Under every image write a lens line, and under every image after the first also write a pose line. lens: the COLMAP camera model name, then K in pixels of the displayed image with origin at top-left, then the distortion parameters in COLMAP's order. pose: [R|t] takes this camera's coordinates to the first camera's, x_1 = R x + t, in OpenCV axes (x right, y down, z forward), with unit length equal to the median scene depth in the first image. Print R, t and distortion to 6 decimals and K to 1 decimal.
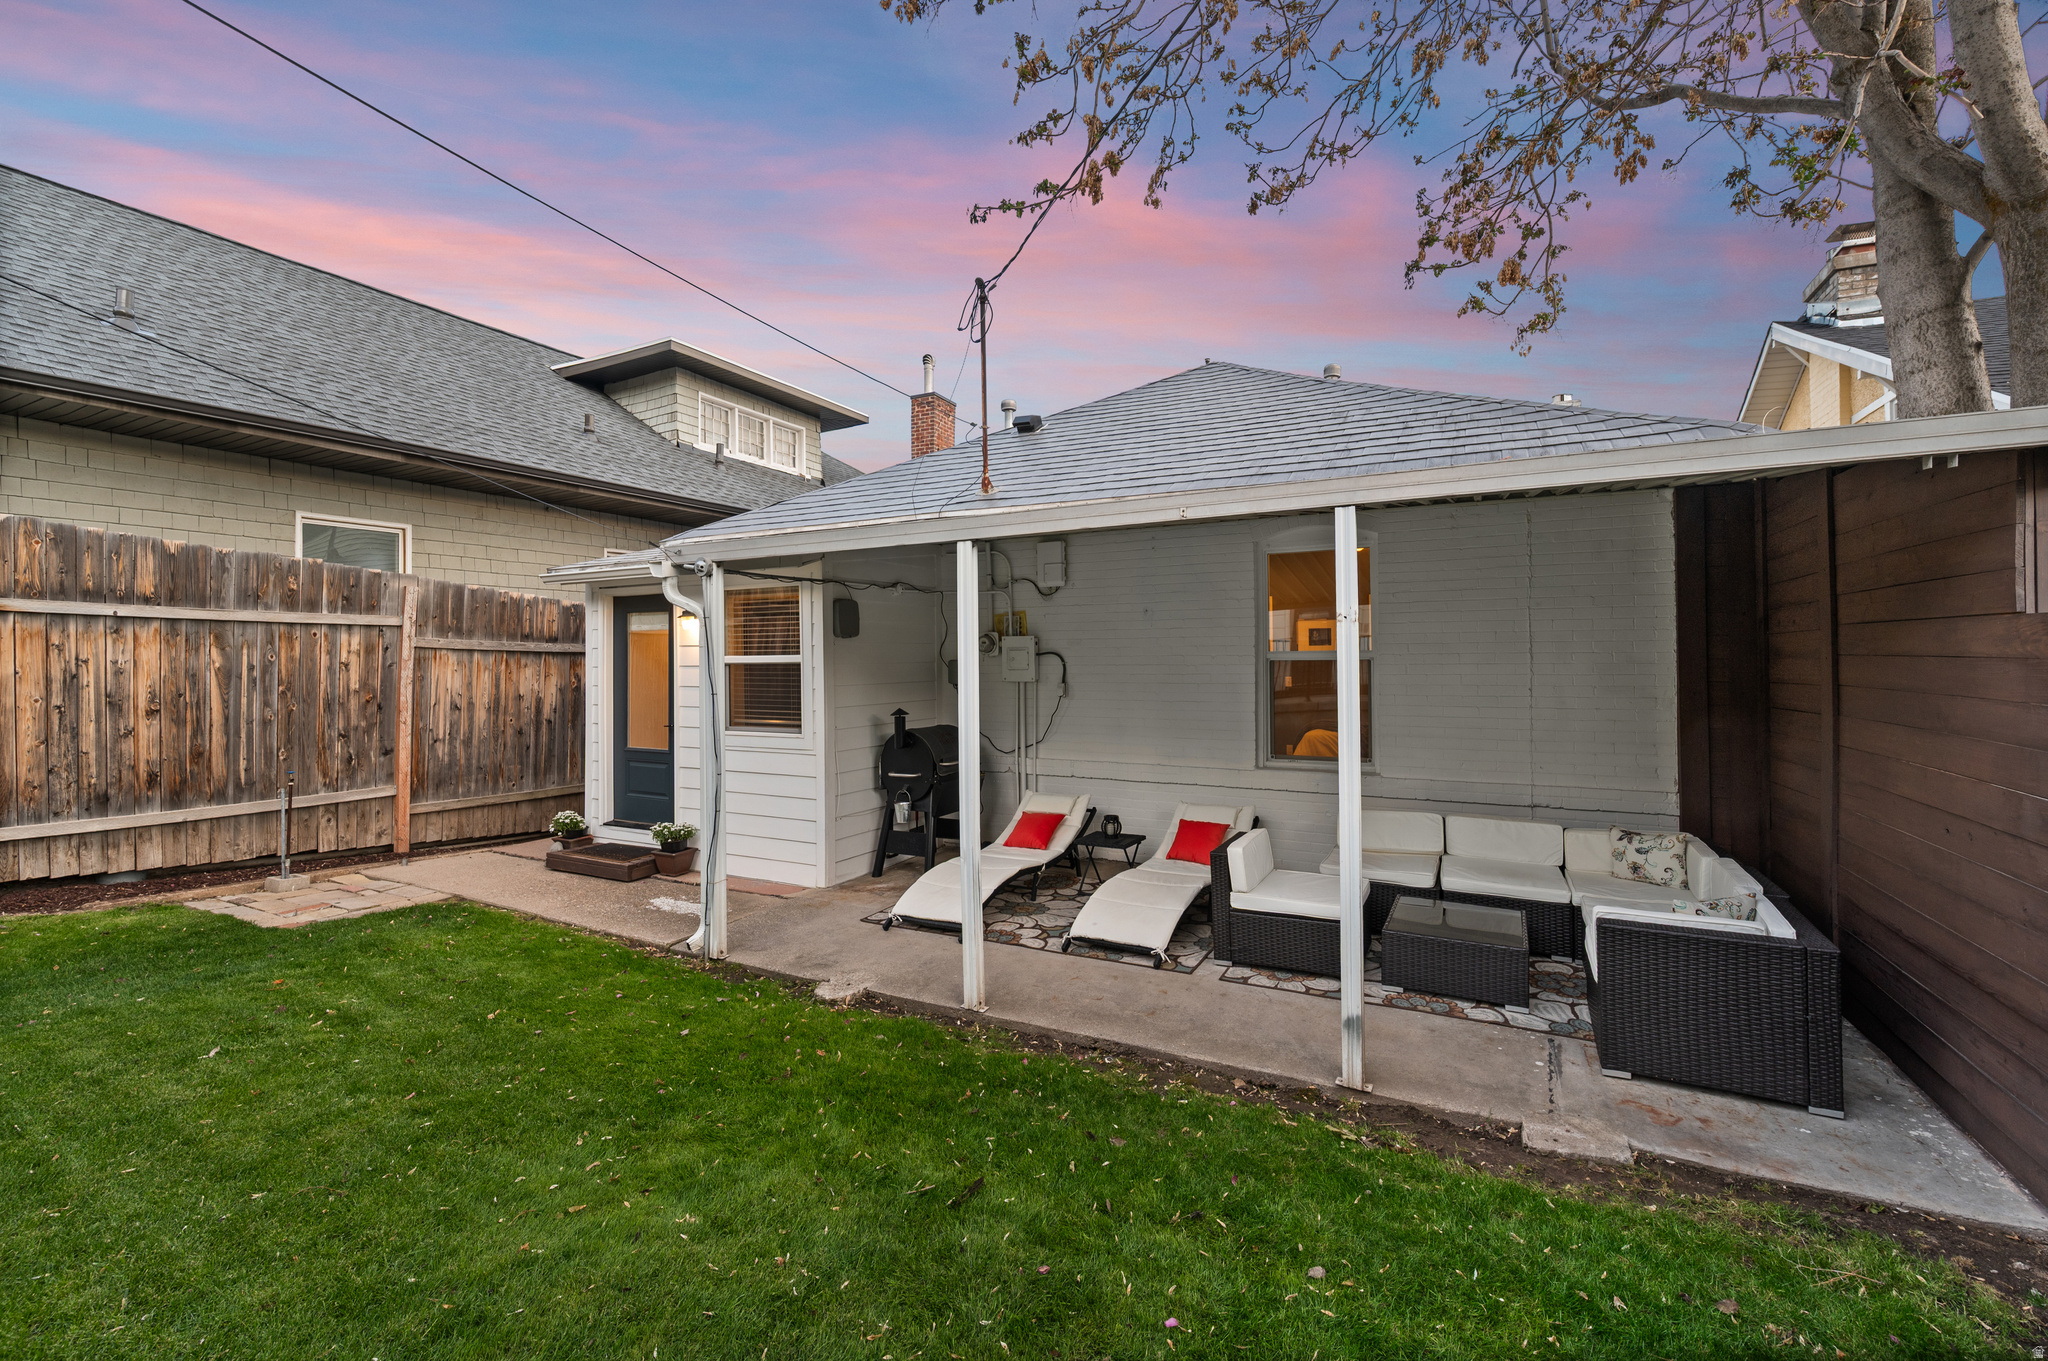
lens RADIAL K [[865.8, 0, 1036.8], [0, 865.8, 646.2], [0, 0, 1]] dist [-0.002622, -0.000613]
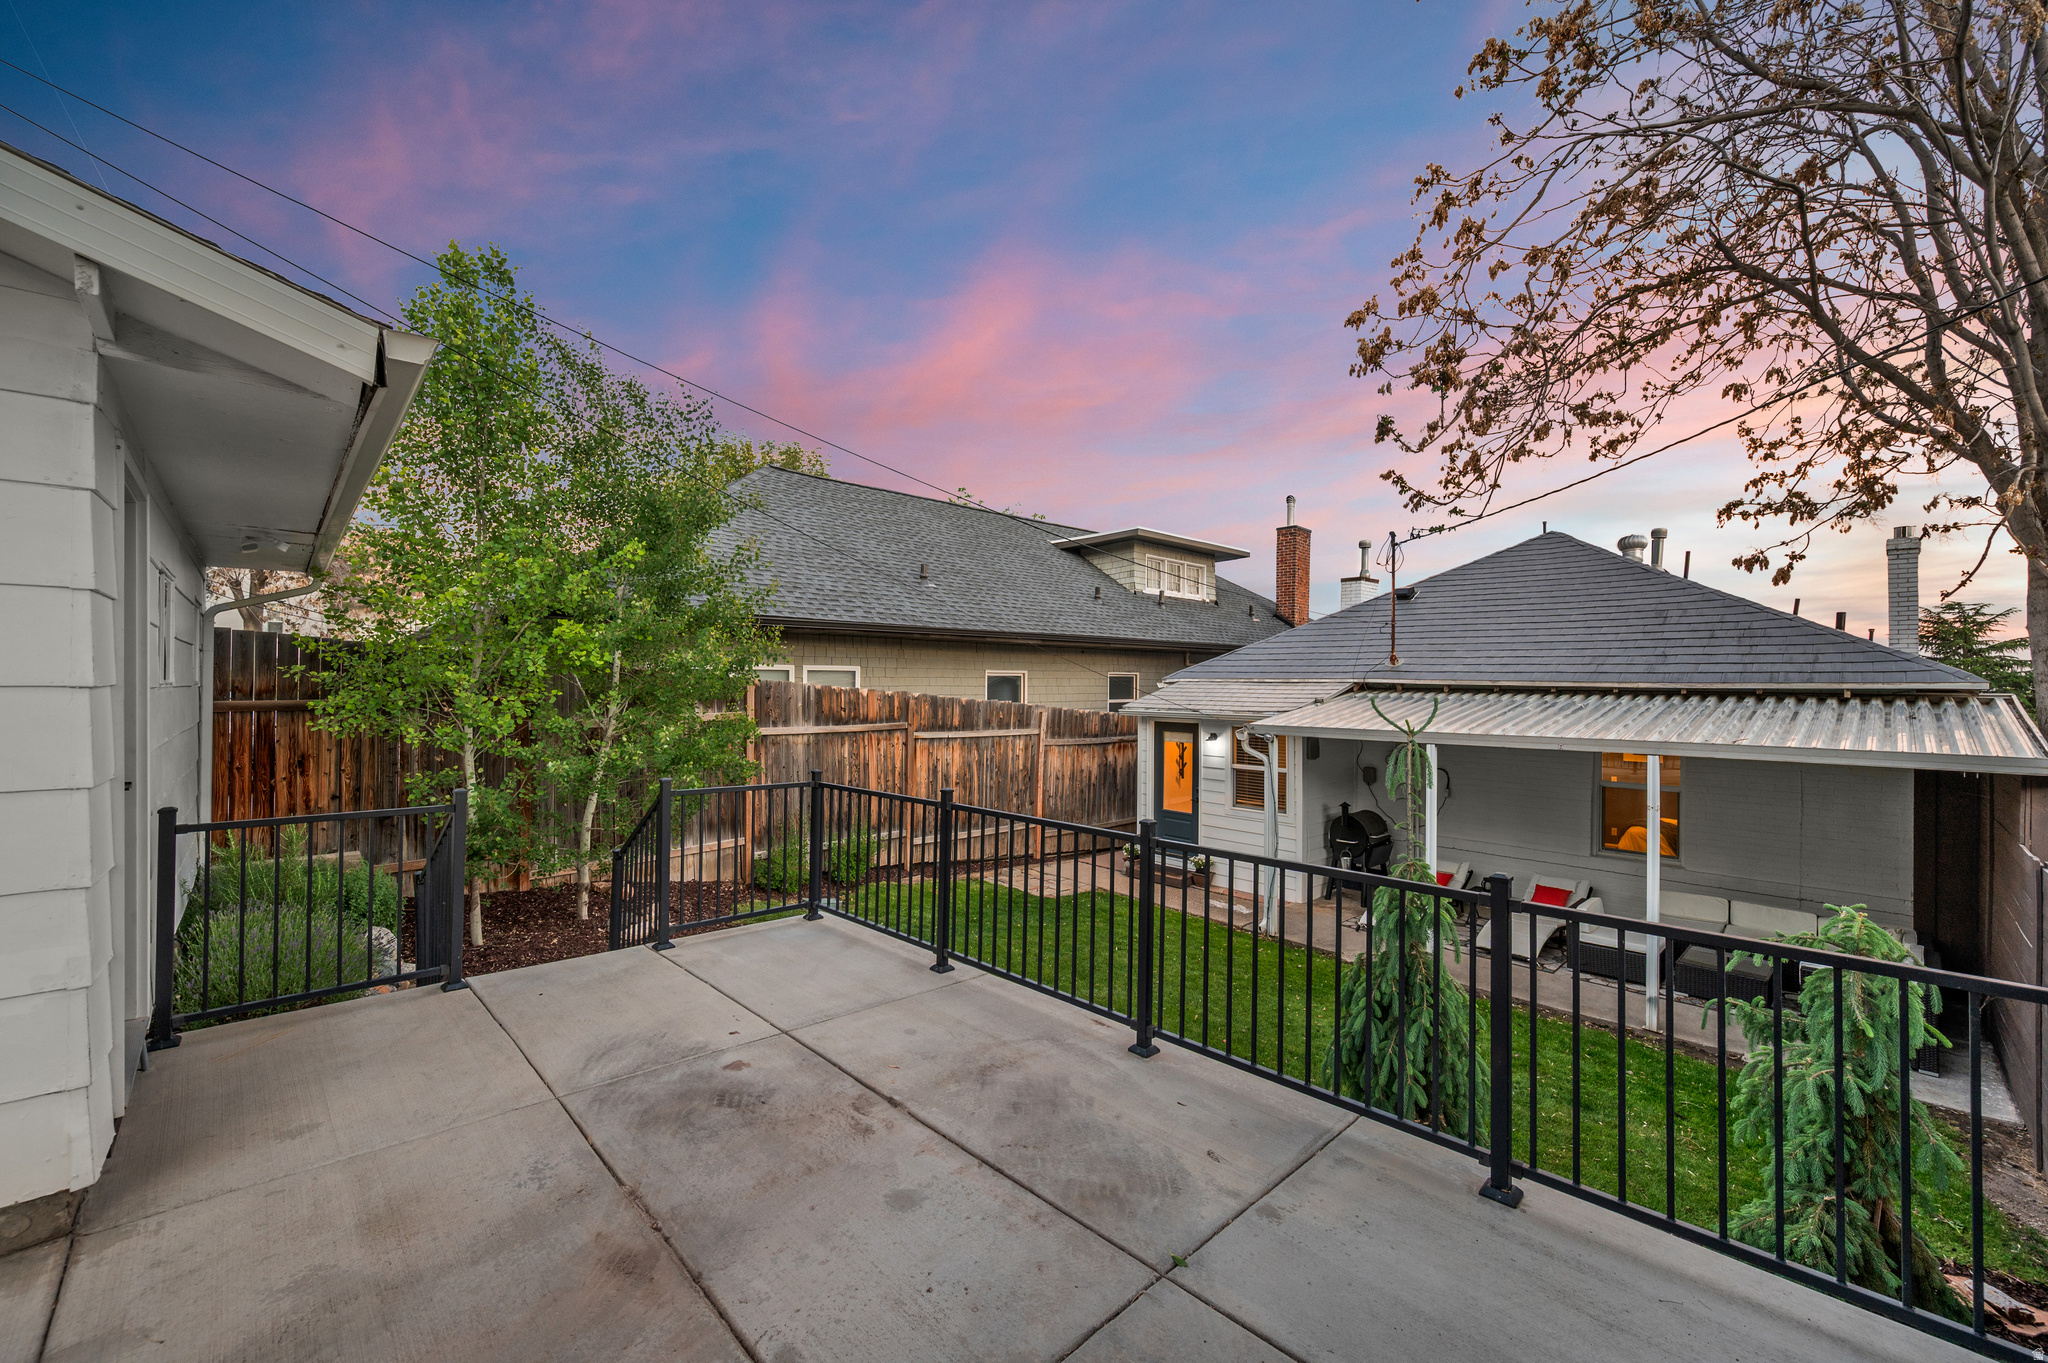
lens RADIAL K [[811.8, 0, 1031.5], [0, 811.8, 676.8], [0, 0, 1]] dist [-0.000729, -0.000071]
pose [[0.943874, 0.012375, -0.330074, -0.198591], [-0.009146, 0.999894, 0.011336, -0.170758], [0.330179, -0.007681, 0.943887, -0.643332]]
